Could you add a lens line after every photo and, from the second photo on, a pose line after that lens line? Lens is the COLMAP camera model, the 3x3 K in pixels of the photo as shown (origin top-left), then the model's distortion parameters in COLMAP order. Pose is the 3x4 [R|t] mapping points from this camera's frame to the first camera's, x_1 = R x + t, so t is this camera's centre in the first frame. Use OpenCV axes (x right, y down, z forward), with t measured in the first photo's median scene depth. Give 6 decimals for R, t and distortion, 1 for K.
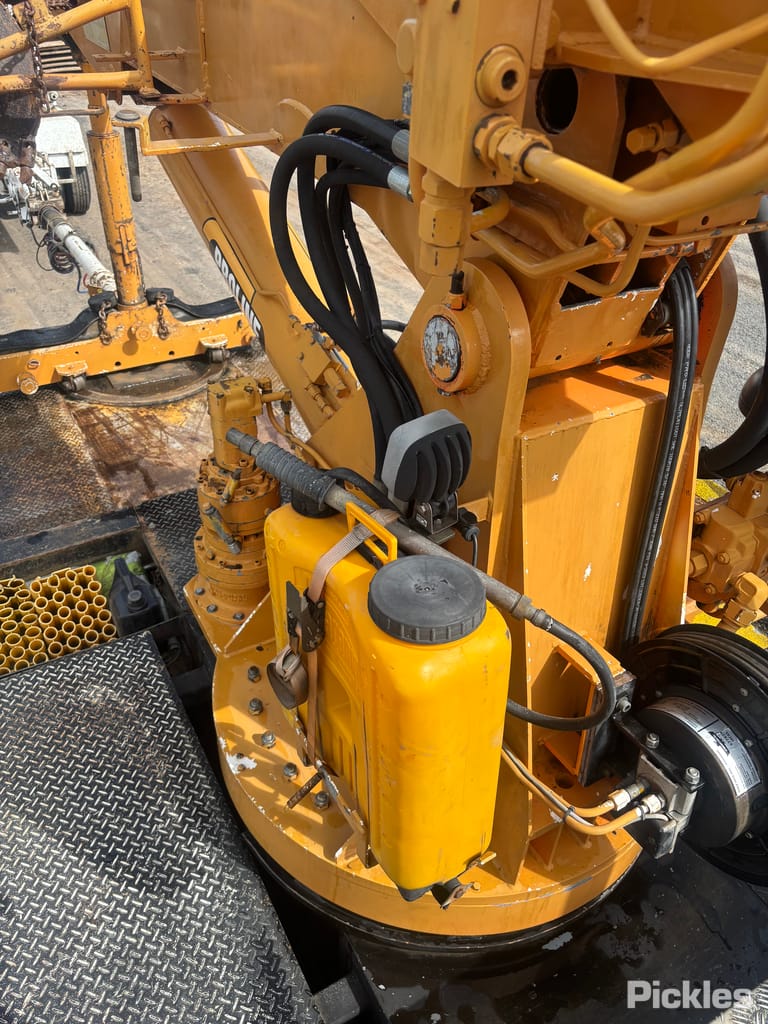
lens RADIAL K [[785.0, 0, 382.5], [0, 785.0, 511.7], [0, 0, 1]] dist [0.026554, -0.028542]
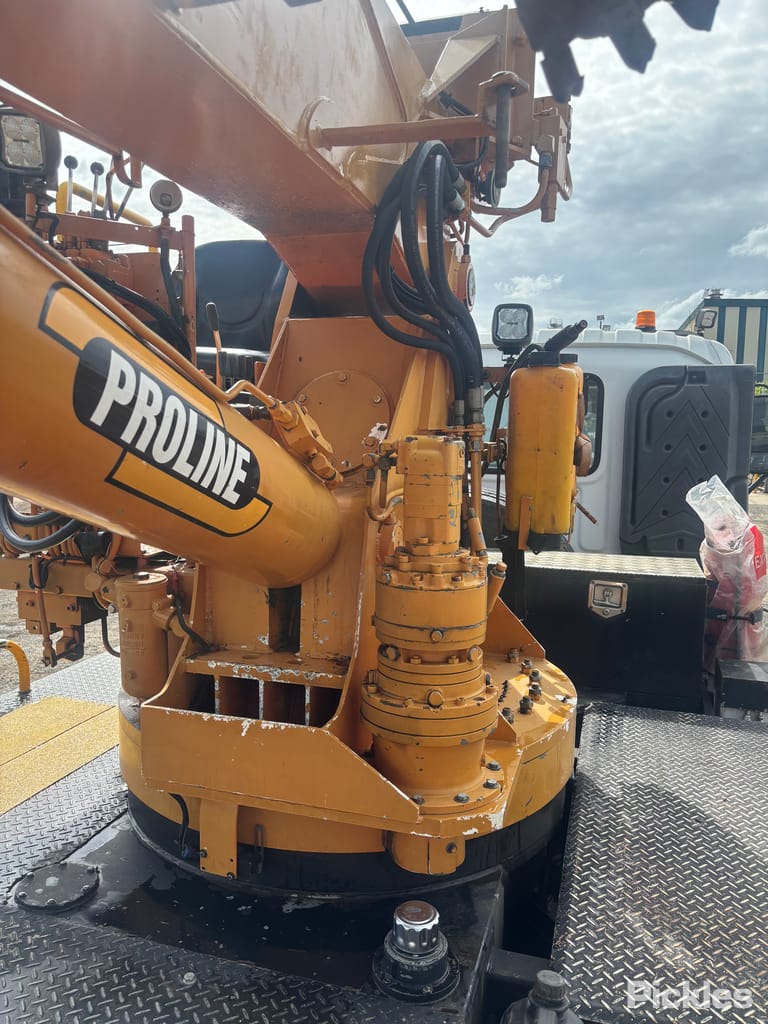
lens RADIAL K [[785.0, 0, 380.7], [0, 785.0, 506.6], [0, 0, 1]] dist [0.026554, -0.028542]
pose [[-0.689282, -0.108311, 0.716351, -0.794989], [0.407732, 0.759323, 0.507133, -0.574749], [-0.598870, 0.641637, -0.479225, 1.573295]]
